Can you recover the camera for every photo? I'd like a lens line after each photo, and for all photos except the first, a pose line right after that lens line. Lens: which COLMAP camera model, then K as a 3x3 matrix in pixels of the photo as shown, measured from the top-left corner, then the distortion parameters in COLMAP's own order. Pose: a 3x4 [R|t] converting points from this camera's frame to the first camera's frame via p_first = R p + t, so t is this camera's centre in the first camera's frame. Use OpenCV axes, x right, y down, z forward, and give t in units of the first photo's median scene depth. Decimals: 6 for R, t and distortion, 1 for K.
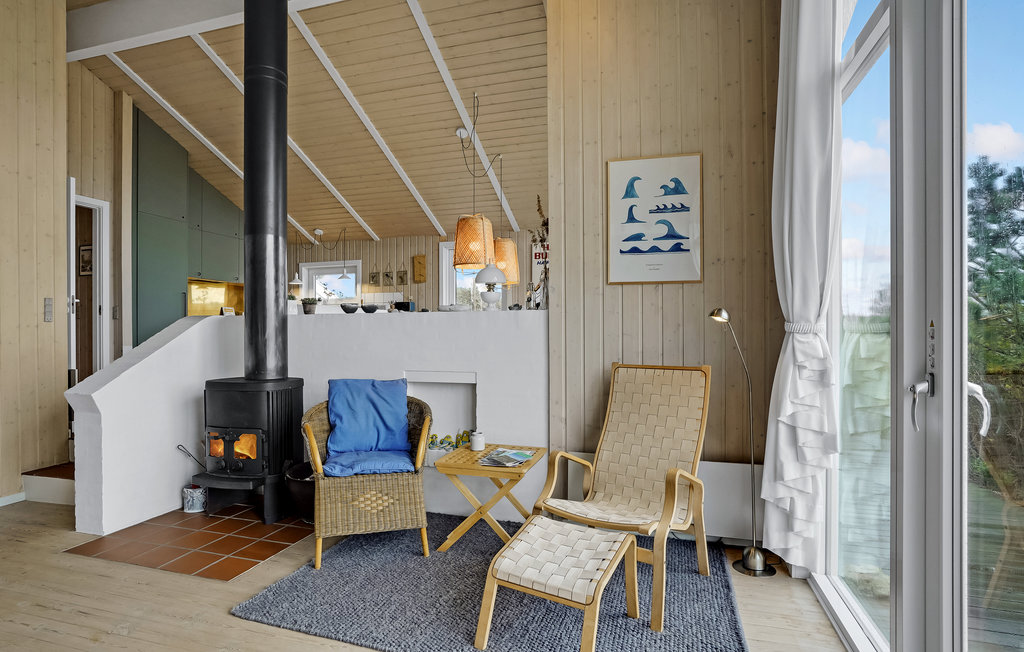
lens RADIAL K [[528.1, 0, 510.5], [0, 528.1, 338.3], [0, 0, 1]] dist [-0.023991, 0.000781]
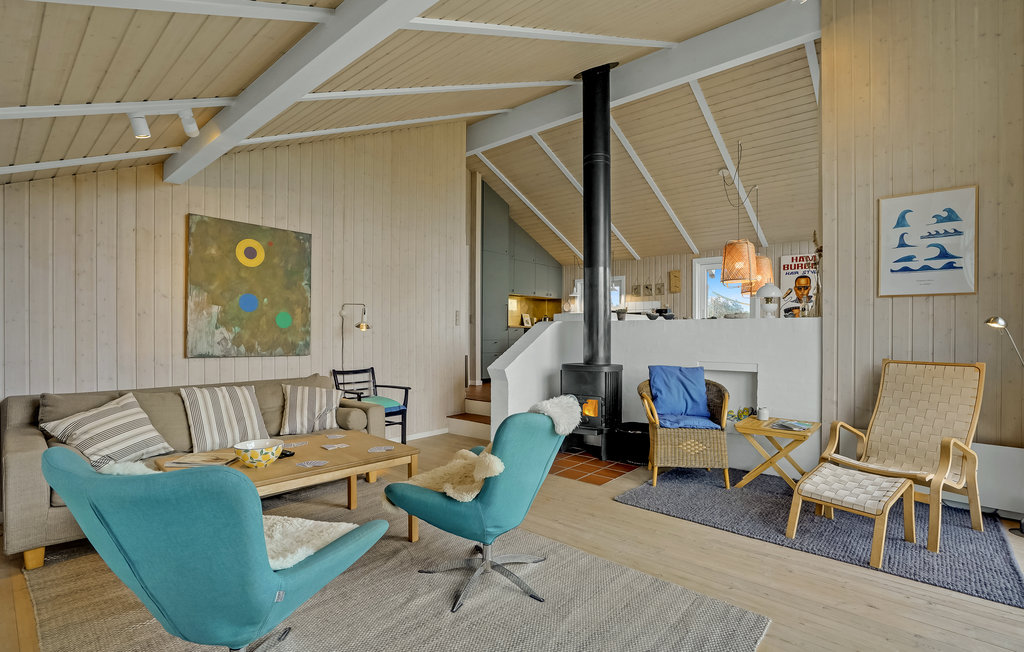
lens RADIAL K [[486.6, 0, 503.6], [0, 486.6, 338.4], [0, 0, 1]] dist [-0.048842, 0.024330]
pose [[0.911652, 0.011382, -0.410806, -0.165865], [-0.011437, 0.999932, 0.002322, 0.004520], [0.410804, 0.002582, 0.911720, -0.411902]]
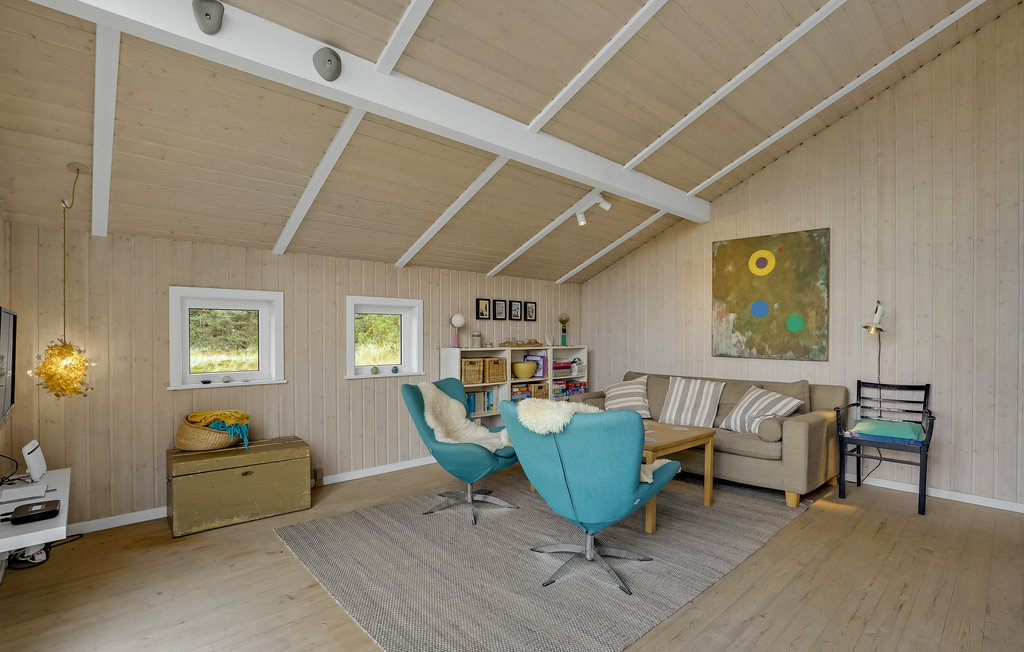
lens RADIAL K [[486.6, 0, 503.6], [0, 486.6, 338.4], [0, 0, 1]] dist [-0.048842, 0.024330]
pose [[-0.517430, 0.006725, -0.855699, 0.262370], [-0.010863, 0.999837, 0.014426, -0.006192], [0.855656, 0.016760, -0.517273, 0.553520]]
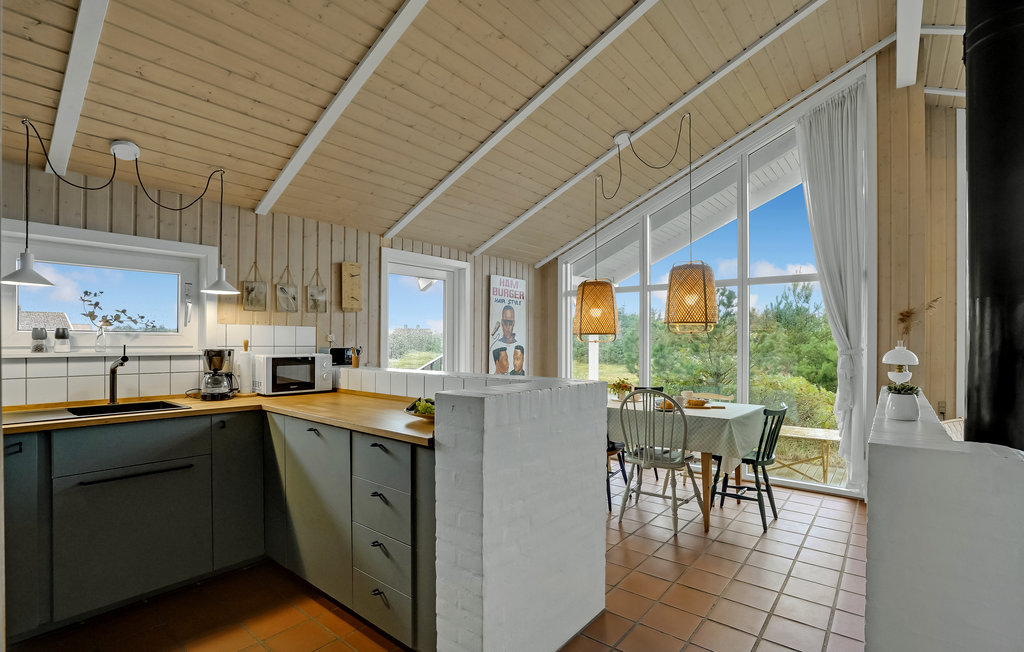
lens RADIAL K [[486.6, 0, 503.6], [0, 486.6, 338.4], [0, 0, 1]] dist [-0.048842, 0.024330]
pose [[0.387492, 0.007602, 0.921842, -1.318852], [0.003397, 0.999947, -0.009674, -0.163147], [-0.921867, 0.006880, 0.387445, 1.481835]]
